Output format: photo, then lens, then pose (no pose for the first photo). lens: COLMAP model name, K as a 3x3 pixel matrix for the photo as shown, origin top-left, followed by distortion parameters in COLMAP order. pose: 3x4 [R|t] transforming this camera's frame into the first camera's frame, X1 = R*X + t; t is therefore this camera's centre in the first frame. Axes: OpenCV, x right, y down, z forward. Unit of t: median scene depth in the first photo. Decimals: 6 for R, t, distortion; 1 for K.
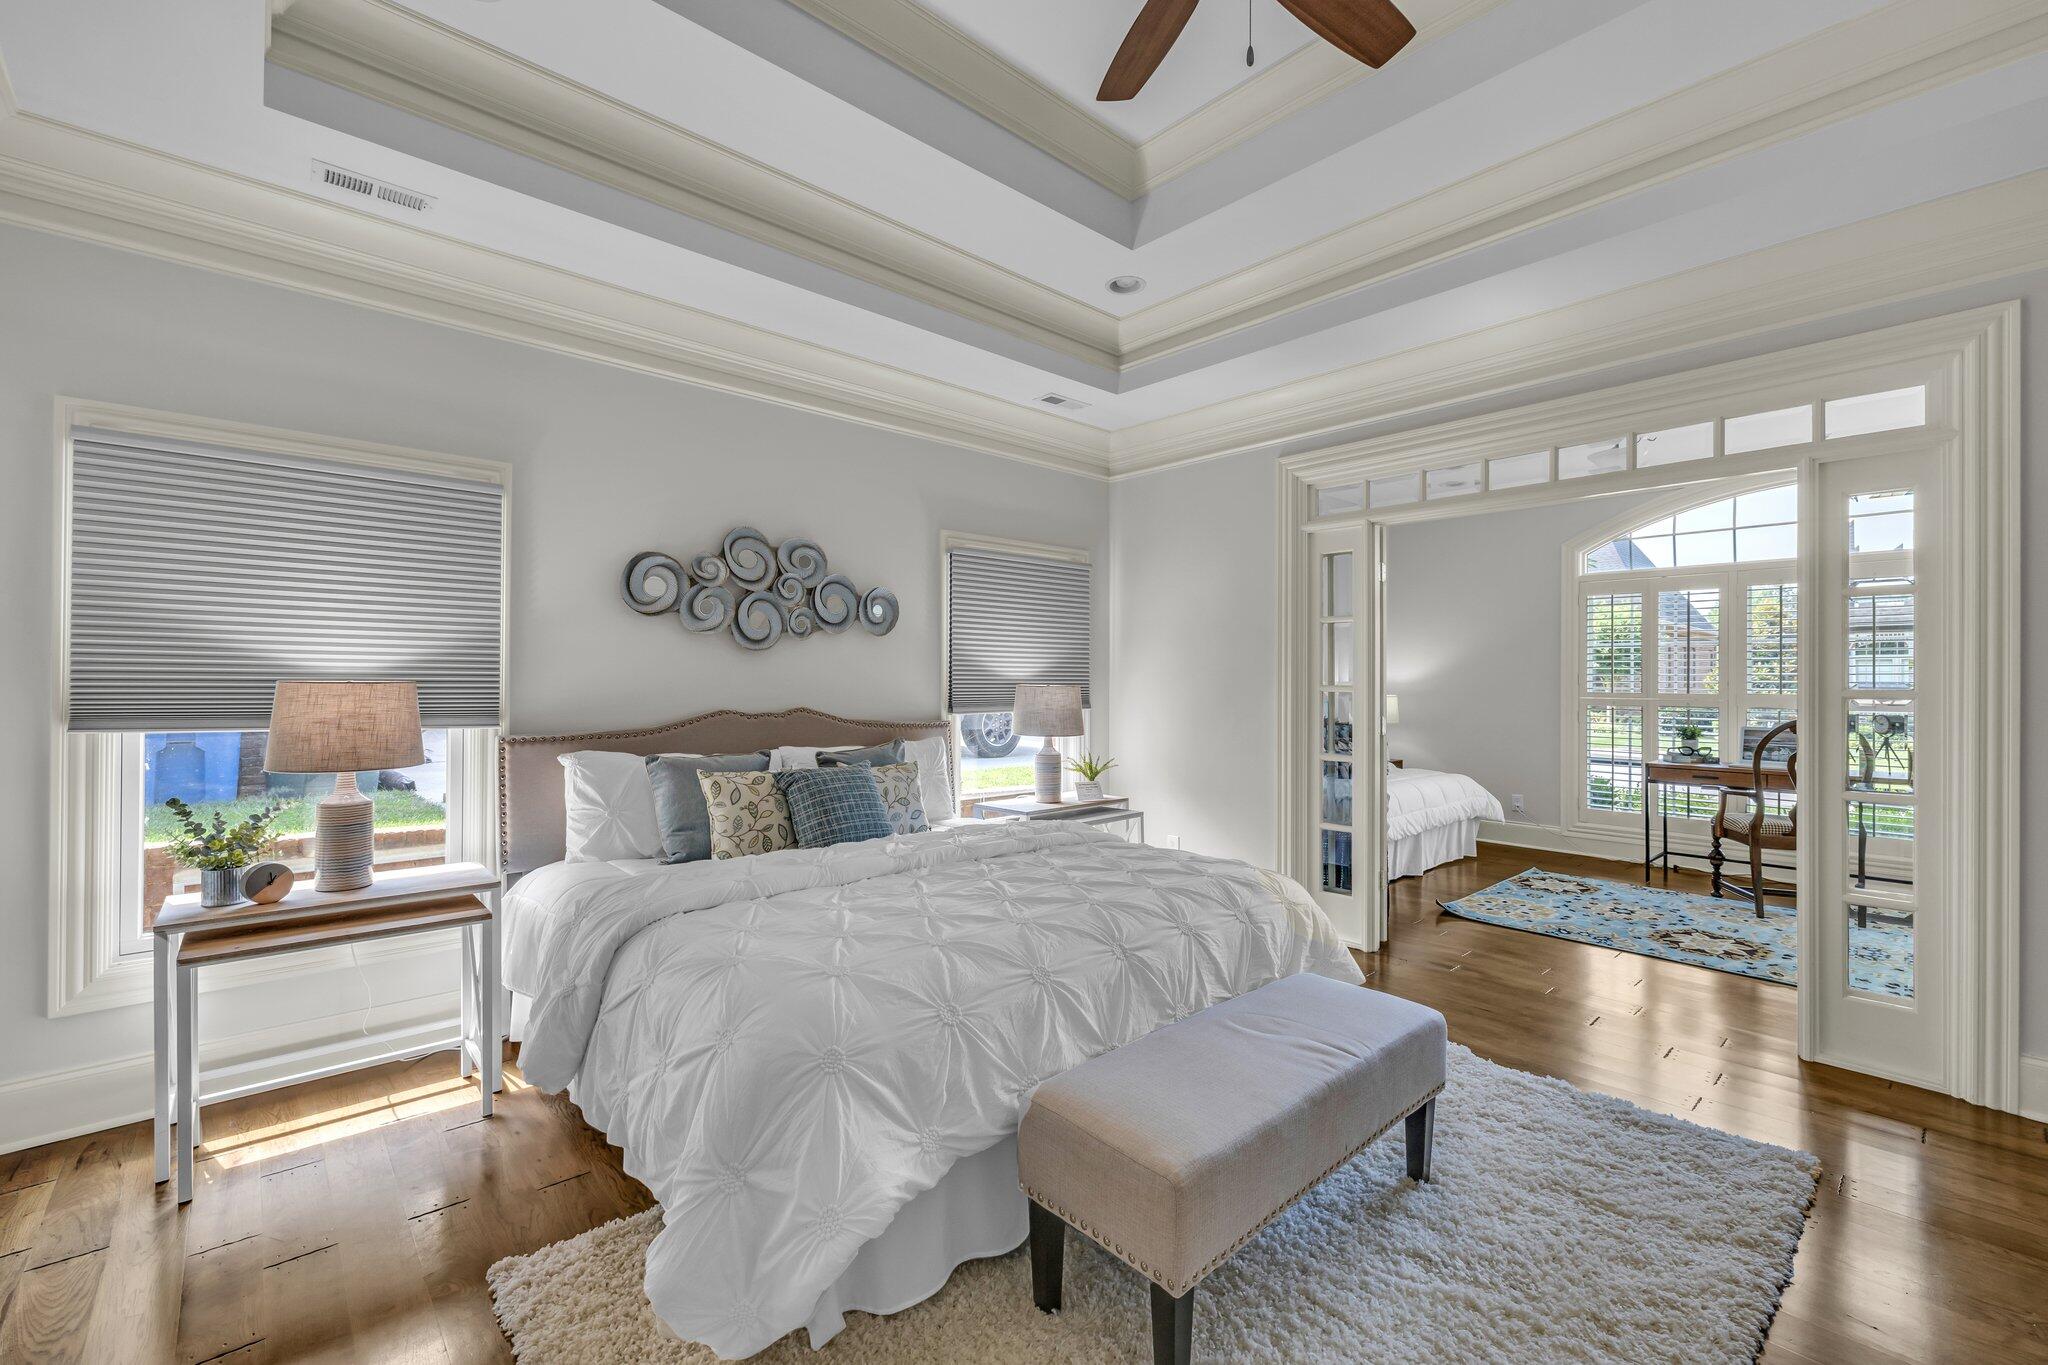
lens RADIAL K [[855.7, 0, 1028.5], [0, 855.7, 691.4], [0, 0, 1]] dist [-0.000181, 0.000077]
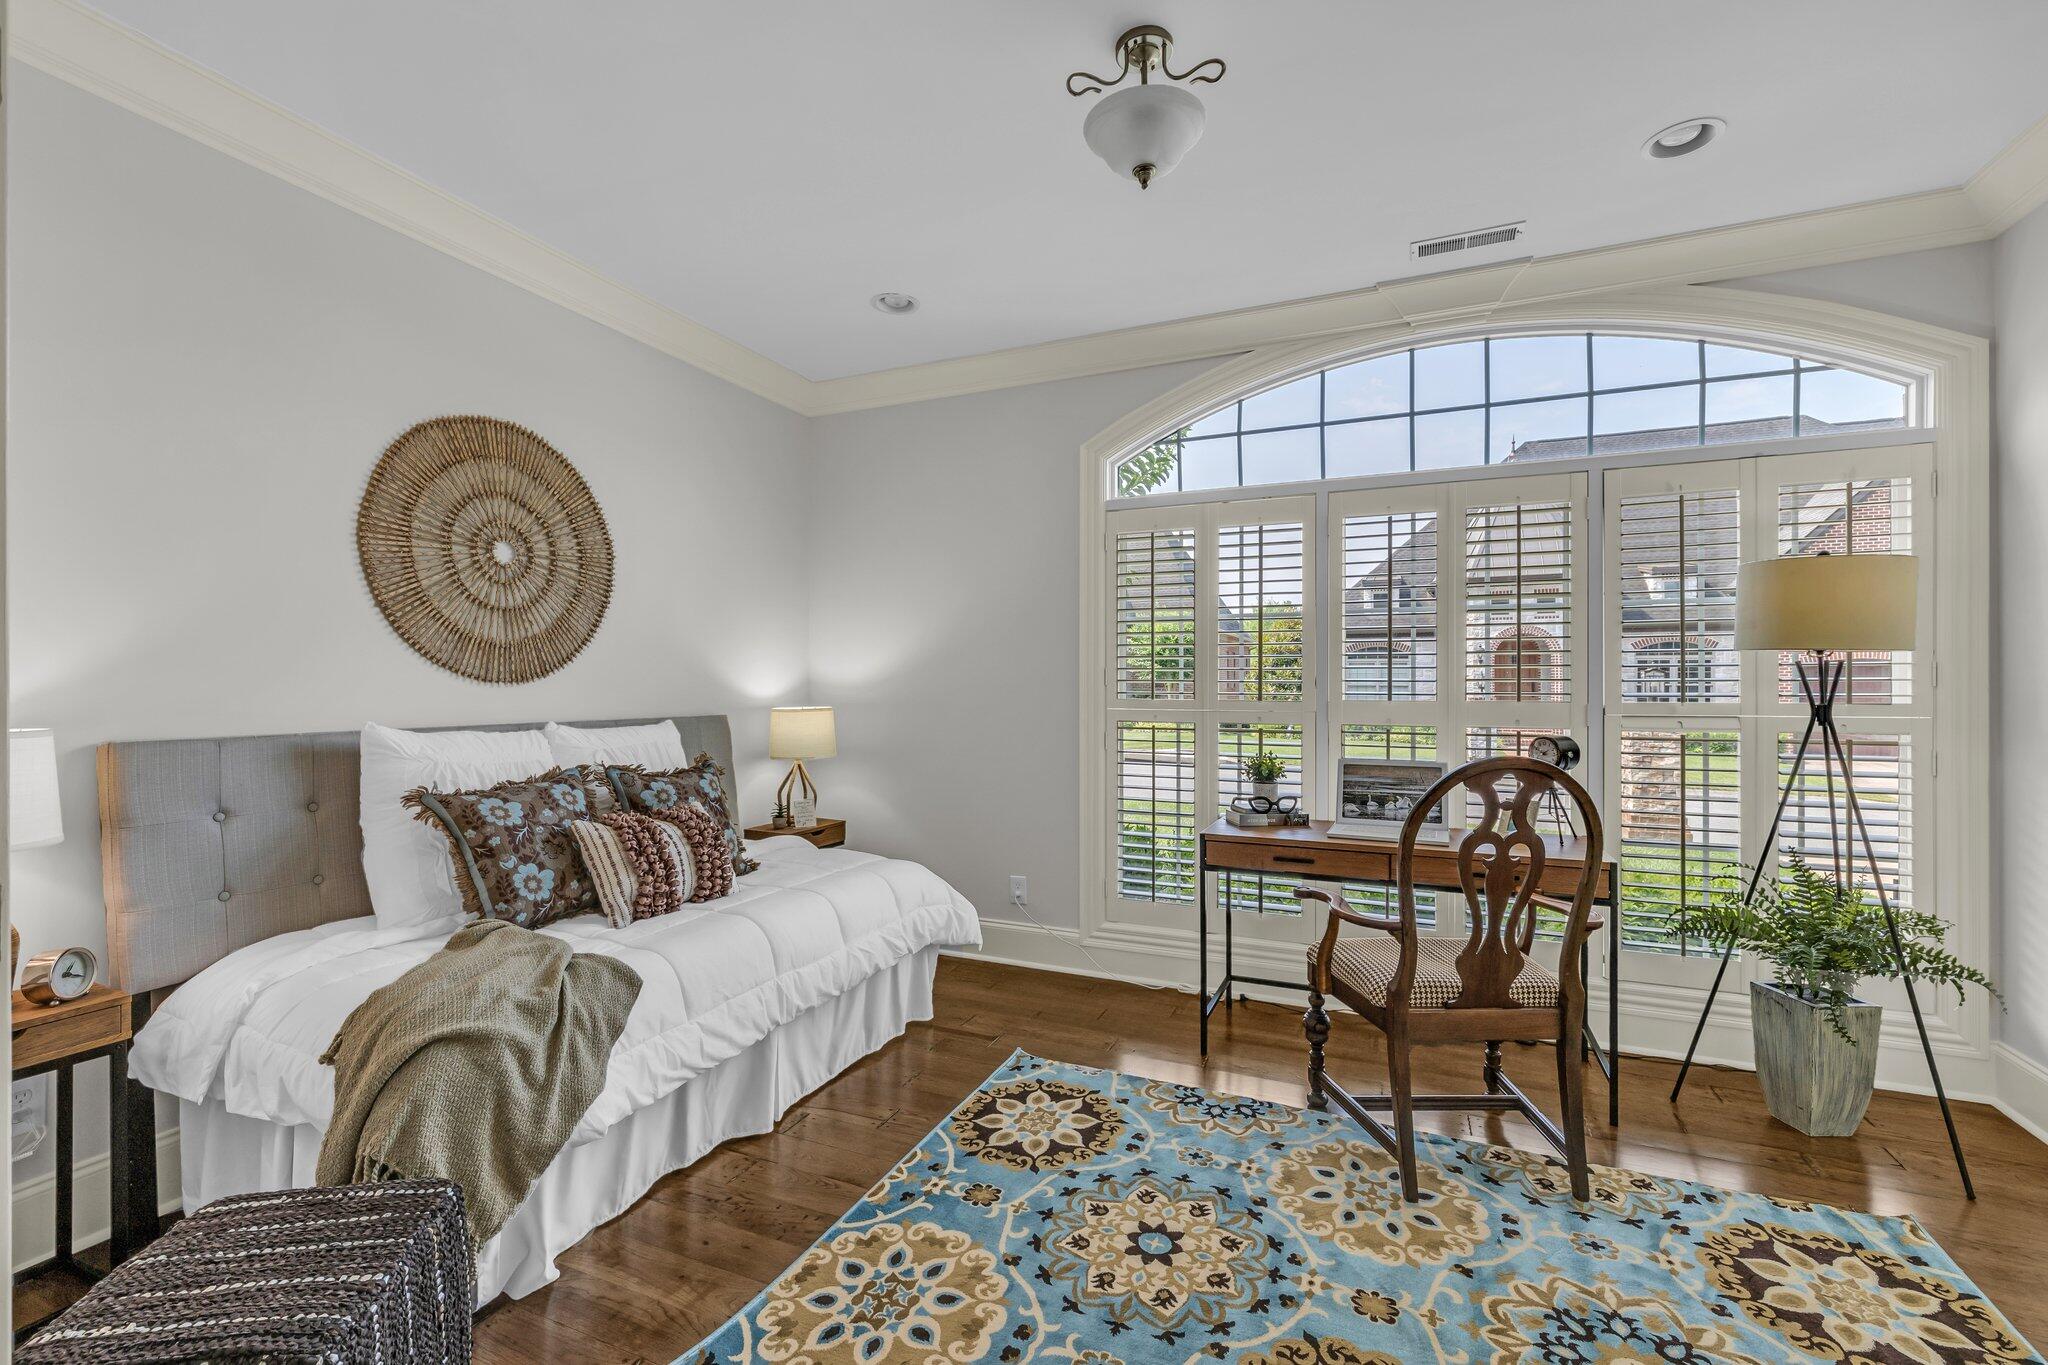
lens RADIAL K [[855.7, 0, 1023.1], [0, 855.7, 684.8], [0, 0, 1]] dist [-0.000181, 0.000077]
pose [[0.911493, 0.002492, 0.411308, 0.381751], [0.000888, 0.999967, -0.008026, -0.003510], [-0.411314, 0.007681, 0.911461, 0.531585]]
